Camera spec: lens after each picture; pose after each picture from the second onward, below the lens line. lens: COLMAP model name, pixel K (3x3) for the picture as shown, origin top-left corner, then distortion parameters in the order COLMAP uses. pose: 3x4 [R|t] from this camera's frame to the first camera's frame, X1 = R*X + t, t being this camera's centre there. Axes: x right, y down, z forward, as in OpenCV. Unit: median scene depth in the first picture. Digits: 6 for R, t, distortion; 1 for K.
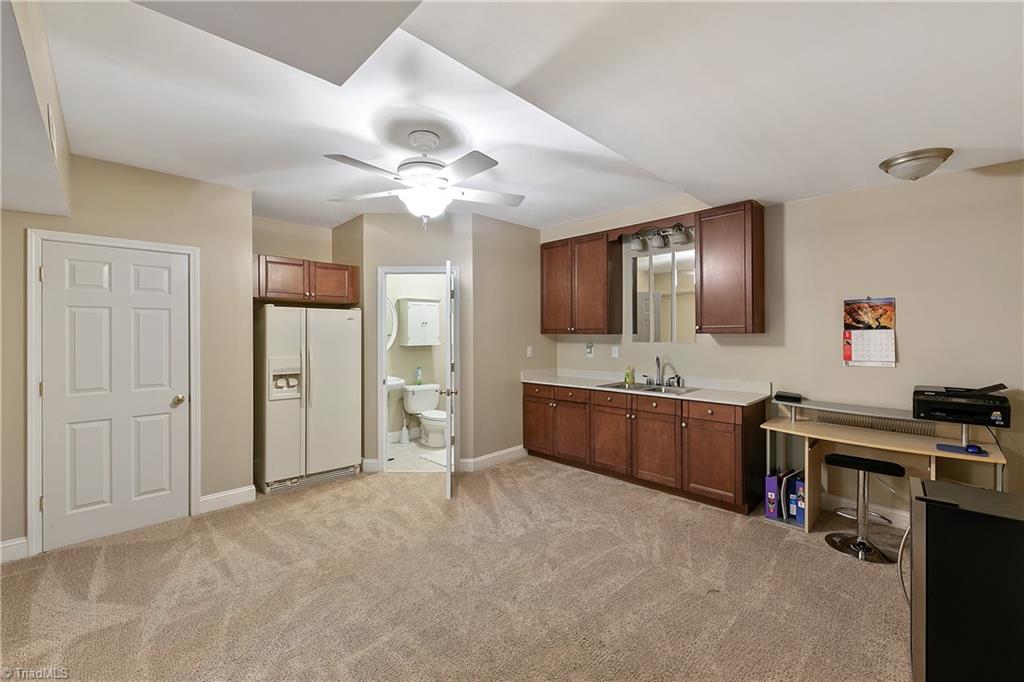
lens RADIAL K [[414.2, 0, 511.1], [0, 414.2, 331.6], [0, 0, 1]] dist [0.000583, 0.000041]
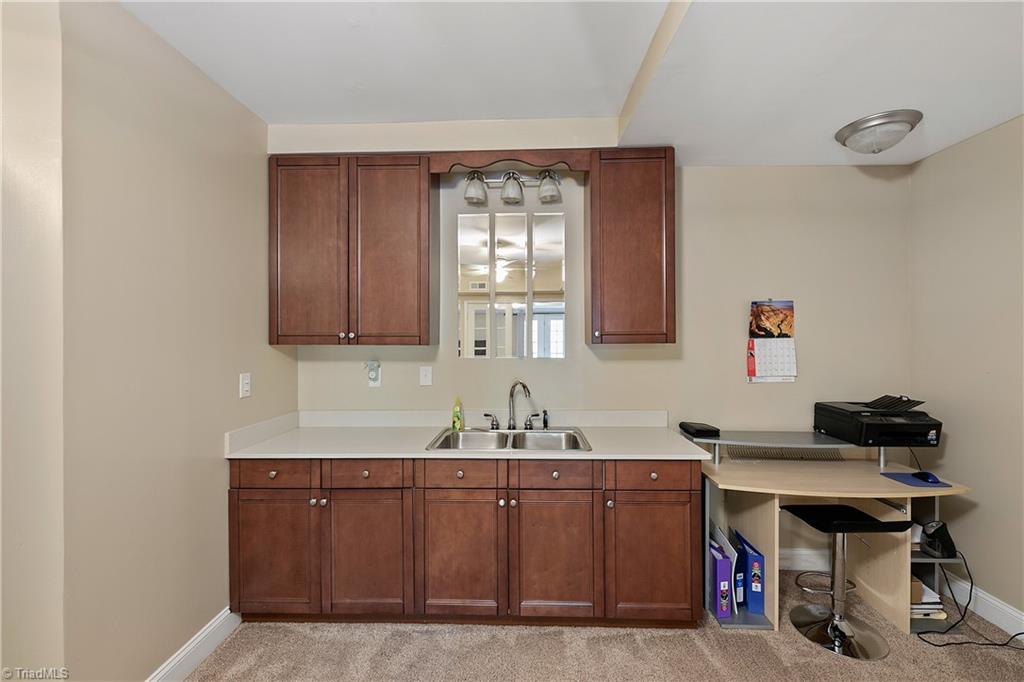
lens RADIAL K [[412.2, 0, 510.8], [0, 412.2, 338.5], [0, 0, 1]] dist [0.001598, 0.000224]
pose [[0.727427, 0.001213, 0.686184, -0.065137], [-0.001218, 0.999999, -0.000476, -0.002186], [-0.686184, -0.000489, 0.727428, 0.613201]]
